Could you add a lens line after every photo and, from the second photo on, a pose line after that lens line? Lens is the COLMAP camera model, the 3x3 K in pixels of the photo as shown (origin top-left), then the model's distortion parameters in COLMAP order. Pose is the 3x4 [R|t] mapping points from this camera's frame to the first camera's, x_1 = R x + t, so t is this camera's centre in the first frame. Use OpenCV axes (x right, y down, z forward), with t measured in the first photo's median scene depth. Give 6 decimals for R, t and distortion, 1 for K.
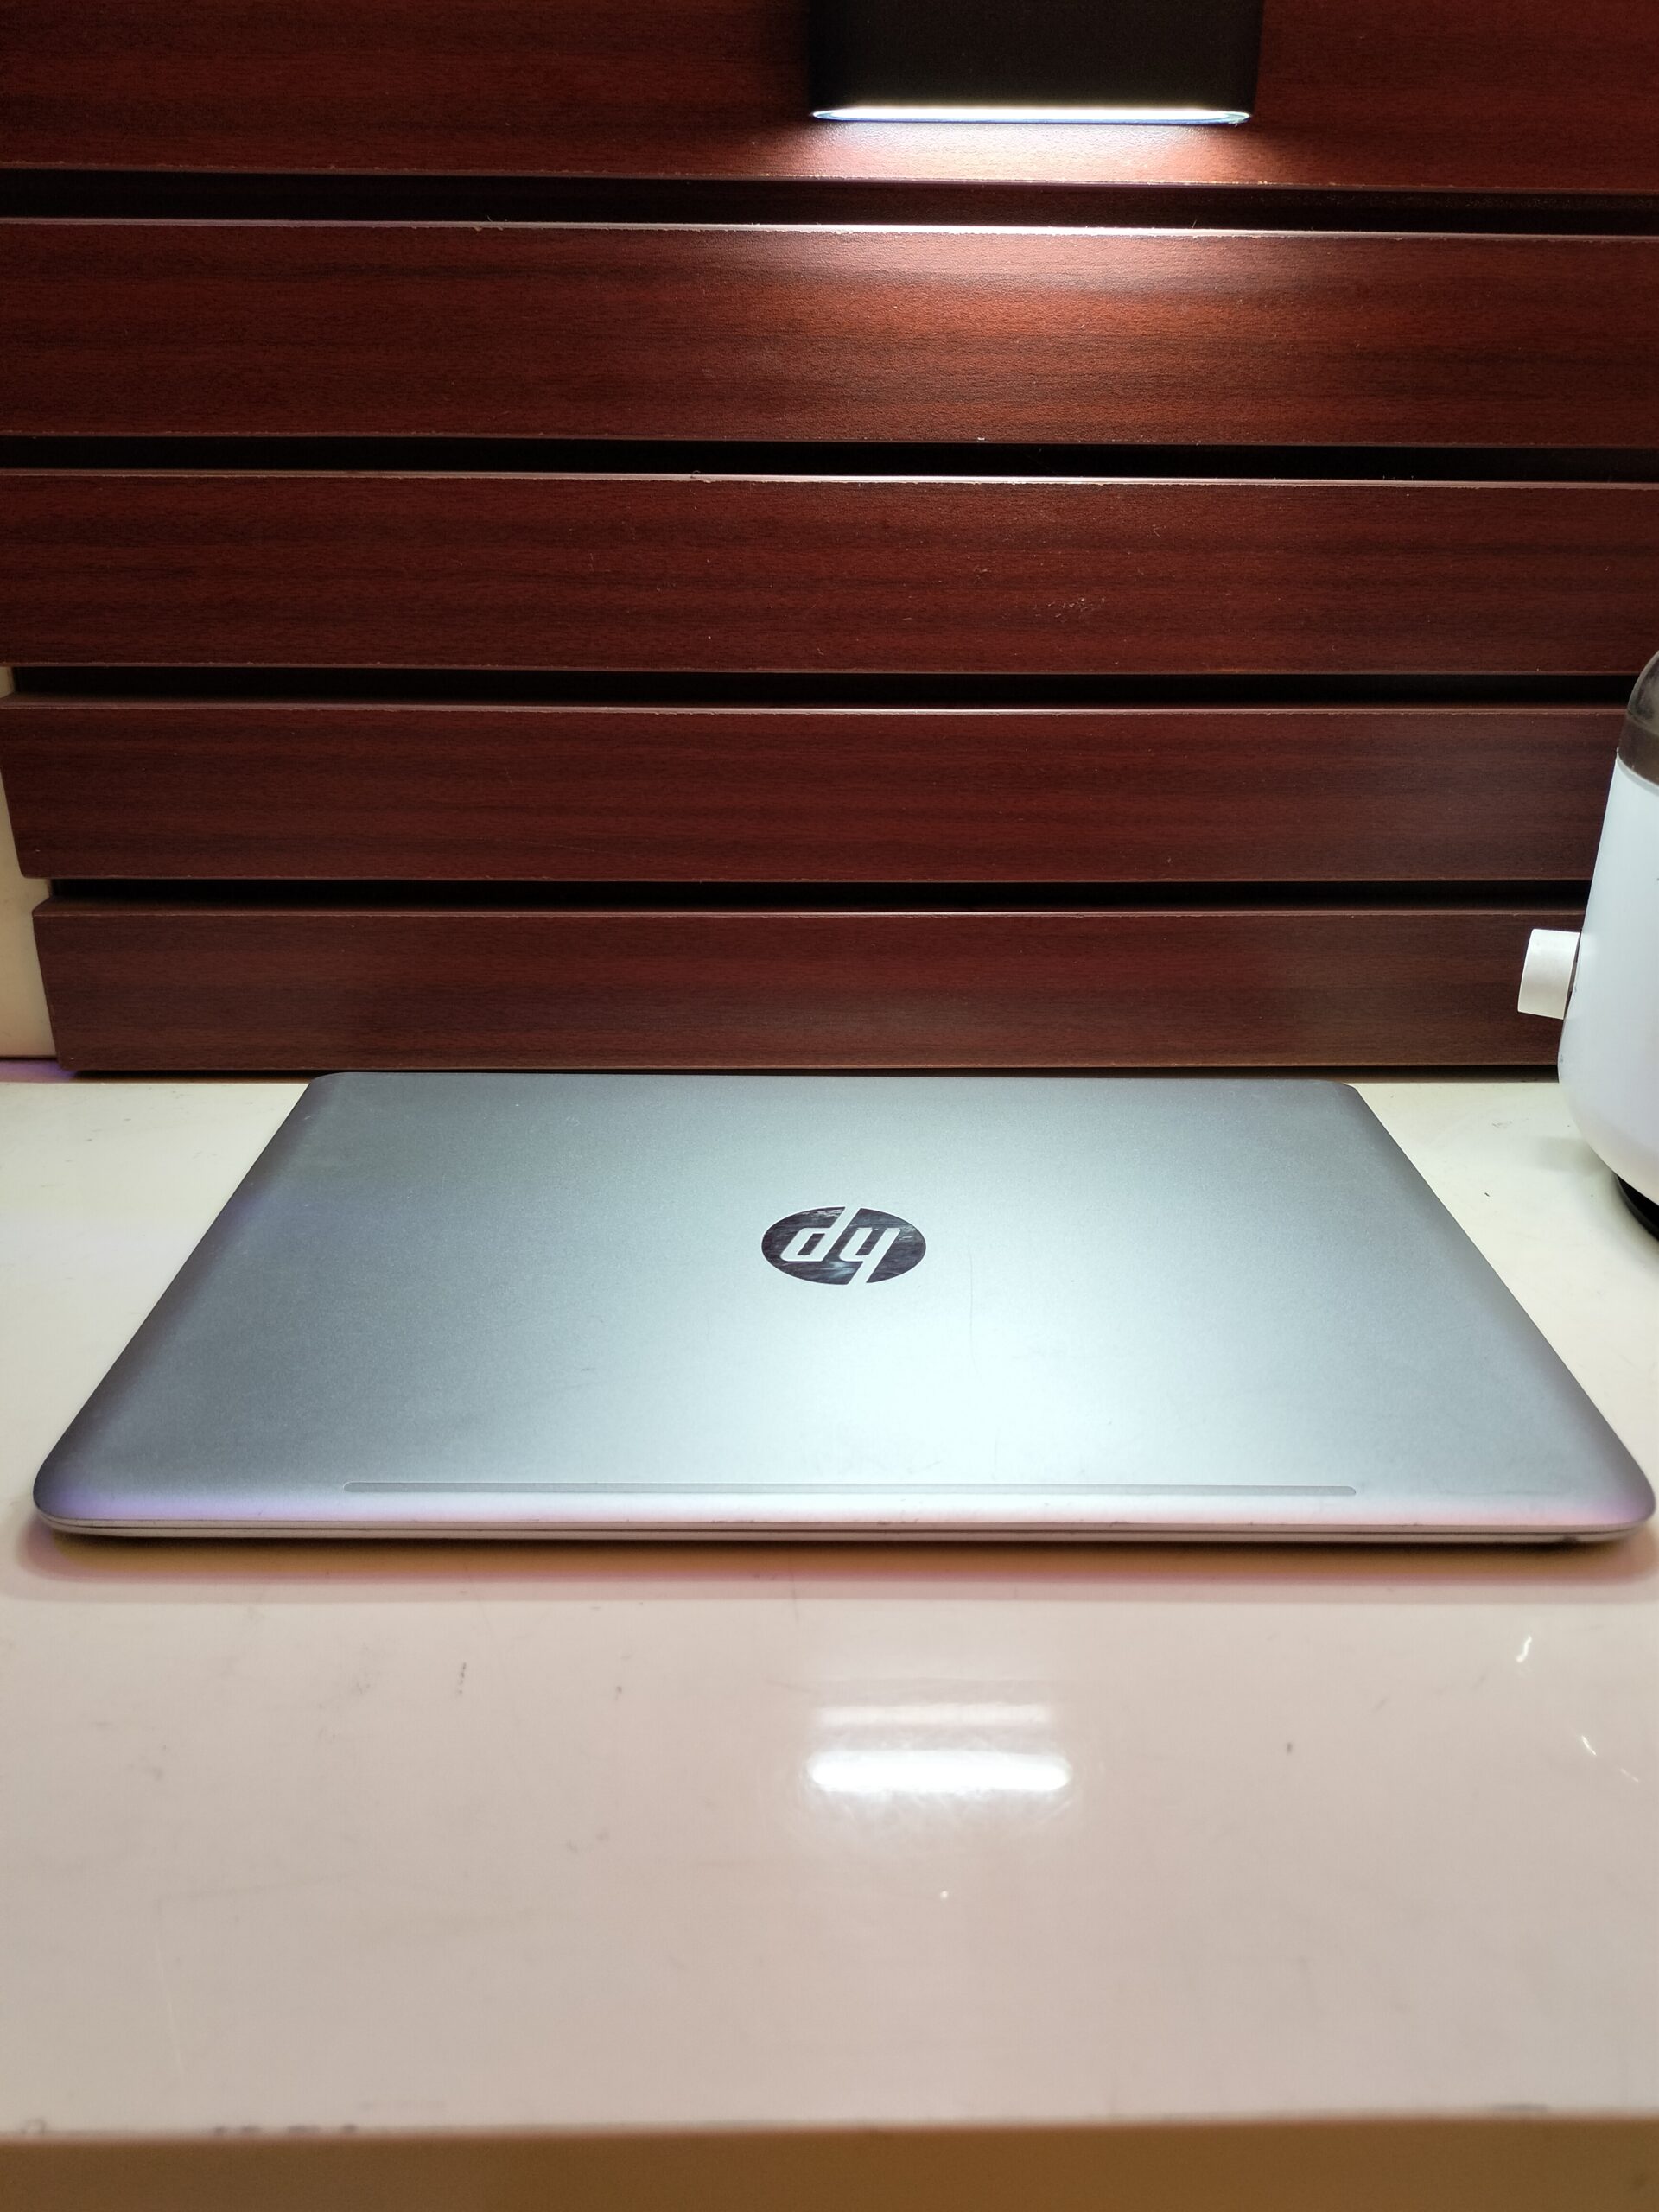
lens RADIAL K [[1703.9, 0, 831.9], [0, 1703.9, 1074.8], [0, 0, 1]] dist [0.046072, -0.070810]
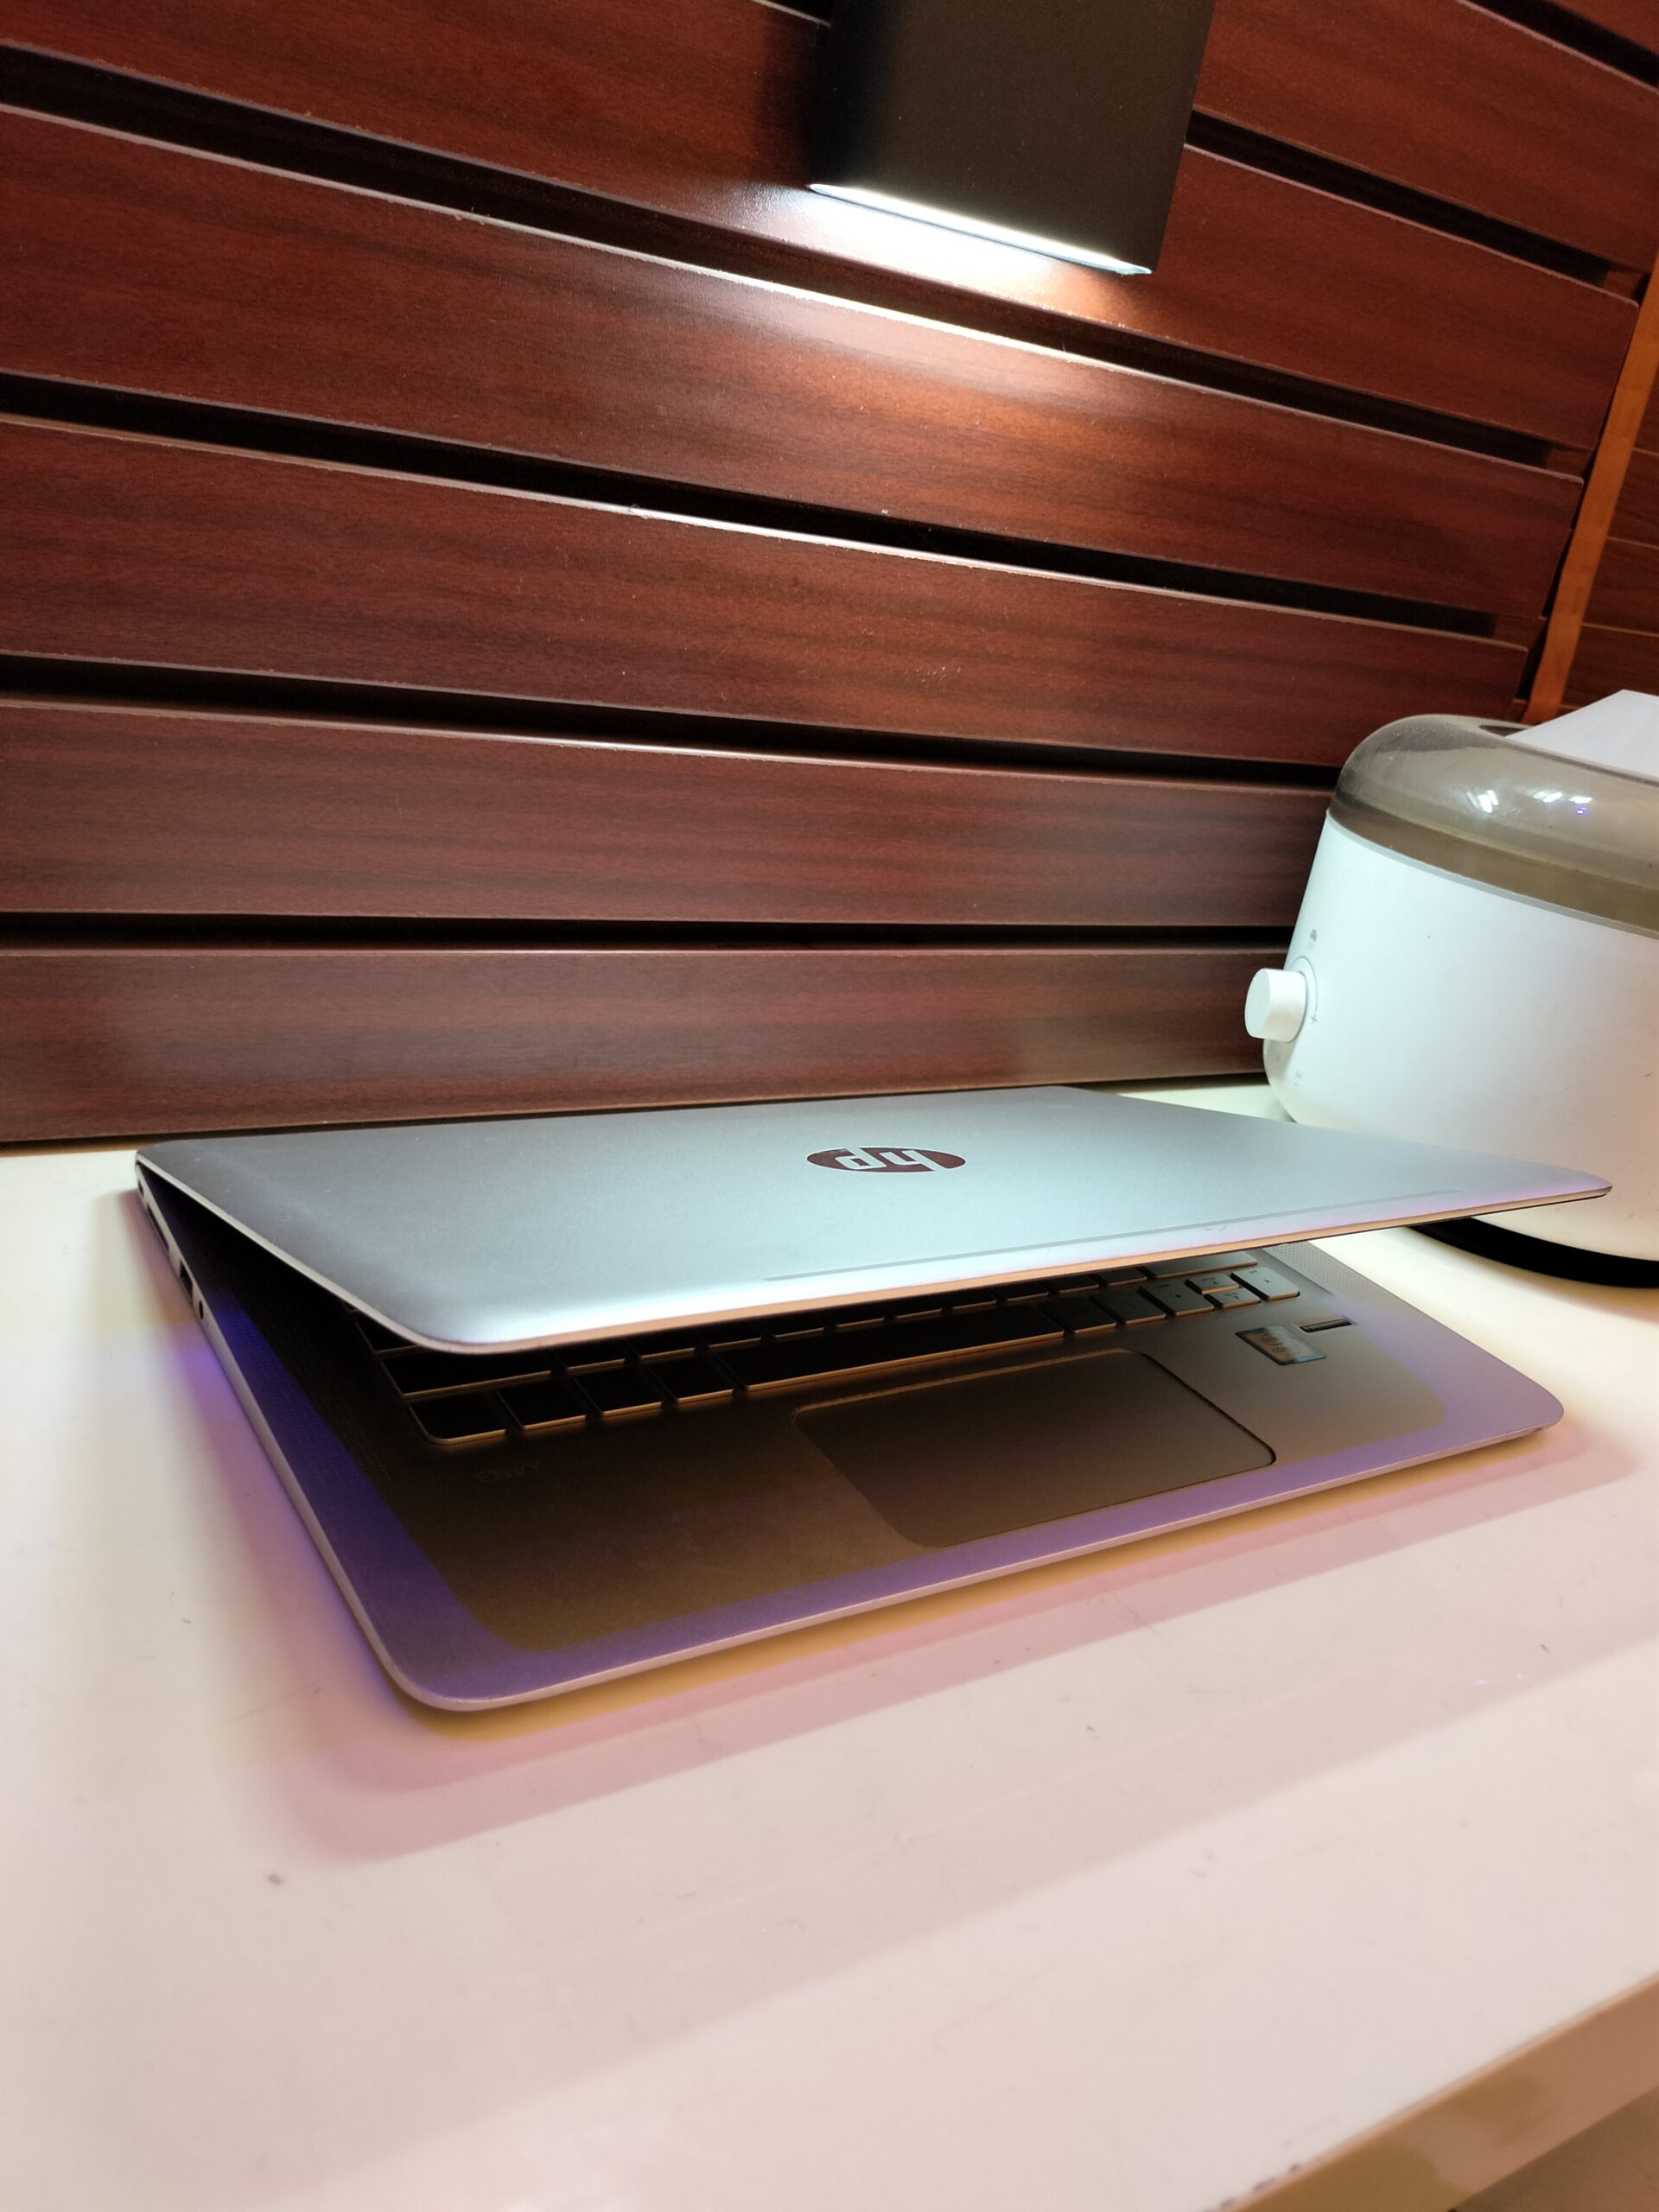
lens RADIAL K [[1703.9, 0, 831.9], [0, 1703.9, 1074.8], [0, 0, 1]] dist [0.046072, -0.070810]
pose [[0.862941, -0.036149, 0.504010, -0.481005], [0.034043, 0.999331, 0.013388, -0.036321], [-0.504157, 0.005605, 0.863594, 0.099424]]
